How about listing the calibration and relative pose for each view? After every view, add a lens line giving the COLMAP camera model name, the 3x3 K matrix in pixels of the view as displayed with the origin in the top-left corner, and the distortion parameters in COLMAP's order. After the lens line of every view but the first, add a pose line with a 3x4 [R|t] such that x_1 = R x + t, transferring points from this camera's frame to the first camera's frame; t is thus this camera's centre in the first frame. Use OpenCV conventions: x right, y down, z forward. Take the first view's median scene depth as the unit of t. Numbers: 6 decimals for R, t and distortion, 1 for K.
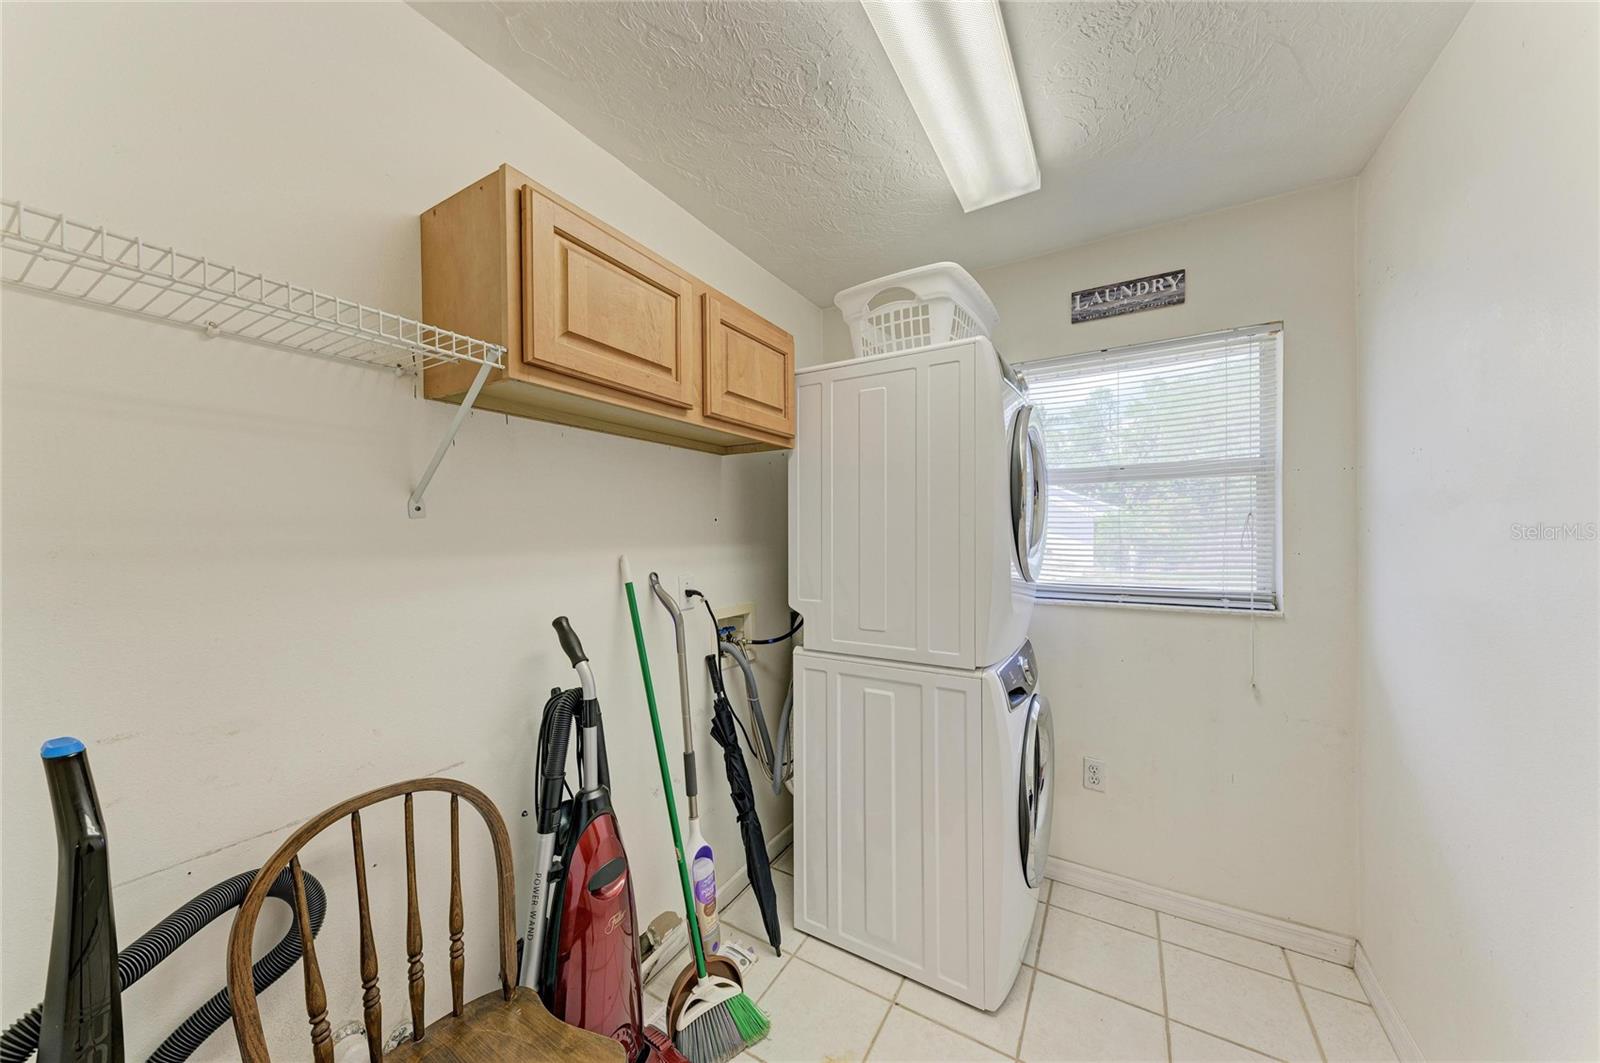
lens RADIAL K [[542.5, 0, 805.7], [0, 542.5, 532.3], [0, 0, 1]] dist [0.013371, -0.000329]
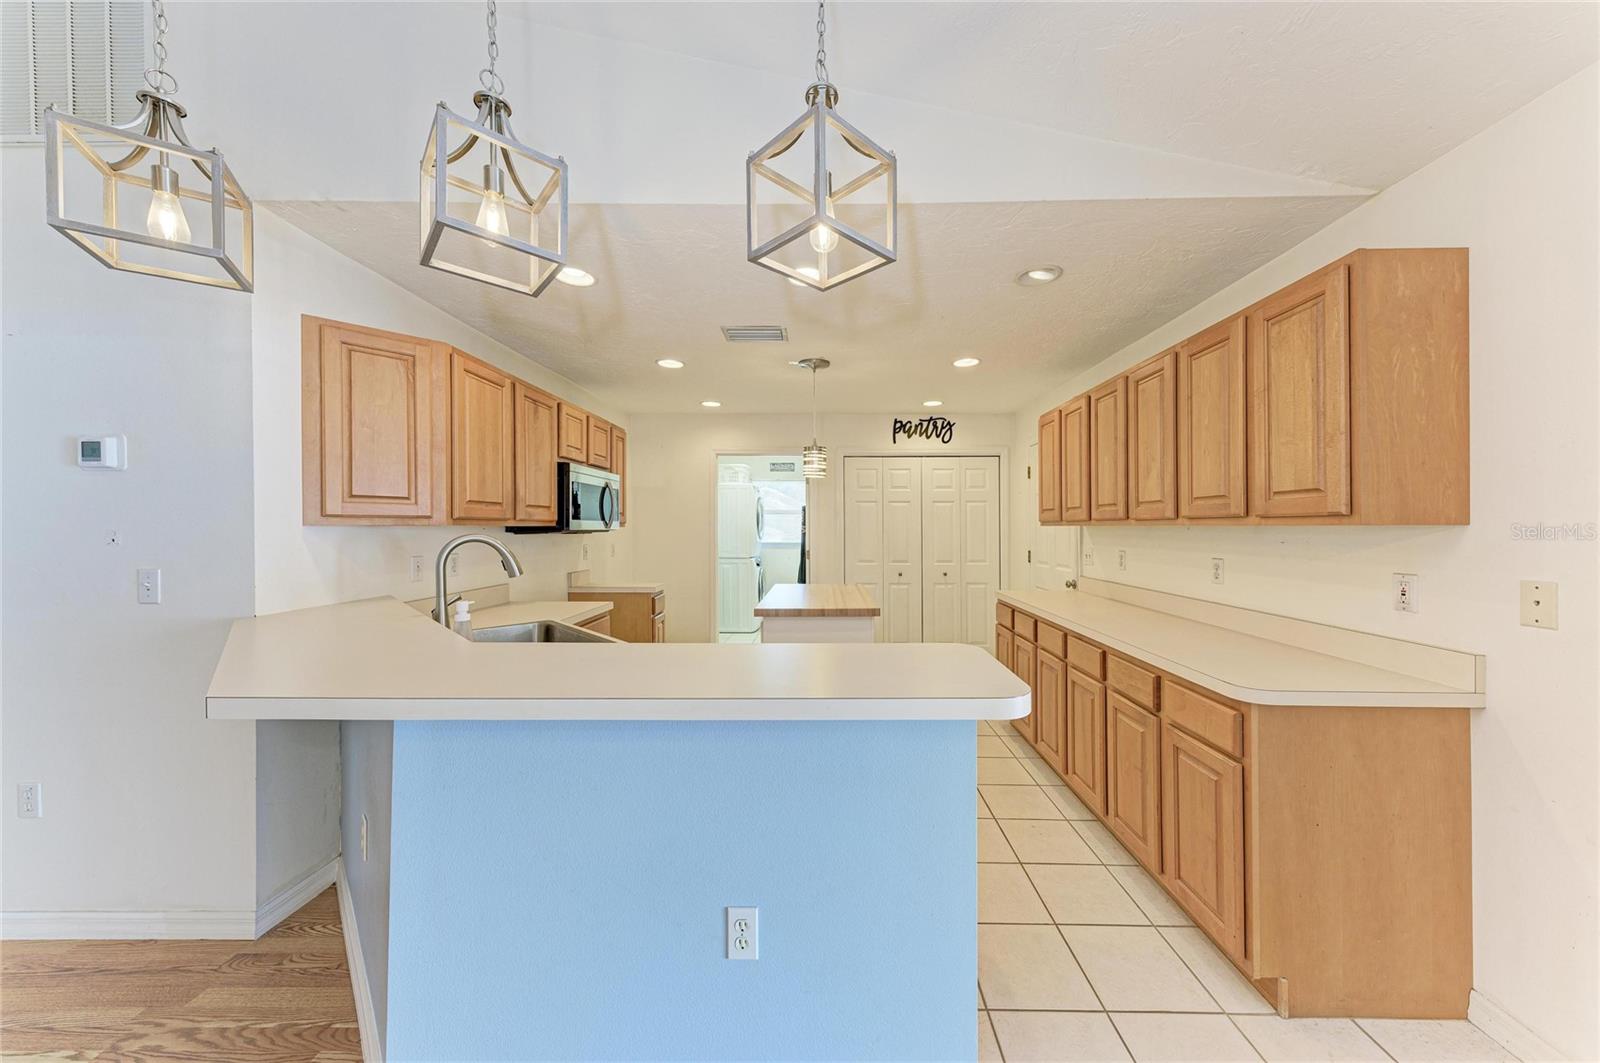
lens RADIAL K [[555.9, 0, 819.2], [0, 555.9, 525.7], [0, 0, 1]] dist [0.011197, -0.000091]
pose [[0.866810, 0.001334, 0.498637, -1.275777], [0.000528, 0.999993, -0.003593, 0.001269], [-0.498638, 0.003378, 0.866804, -2.811231]]
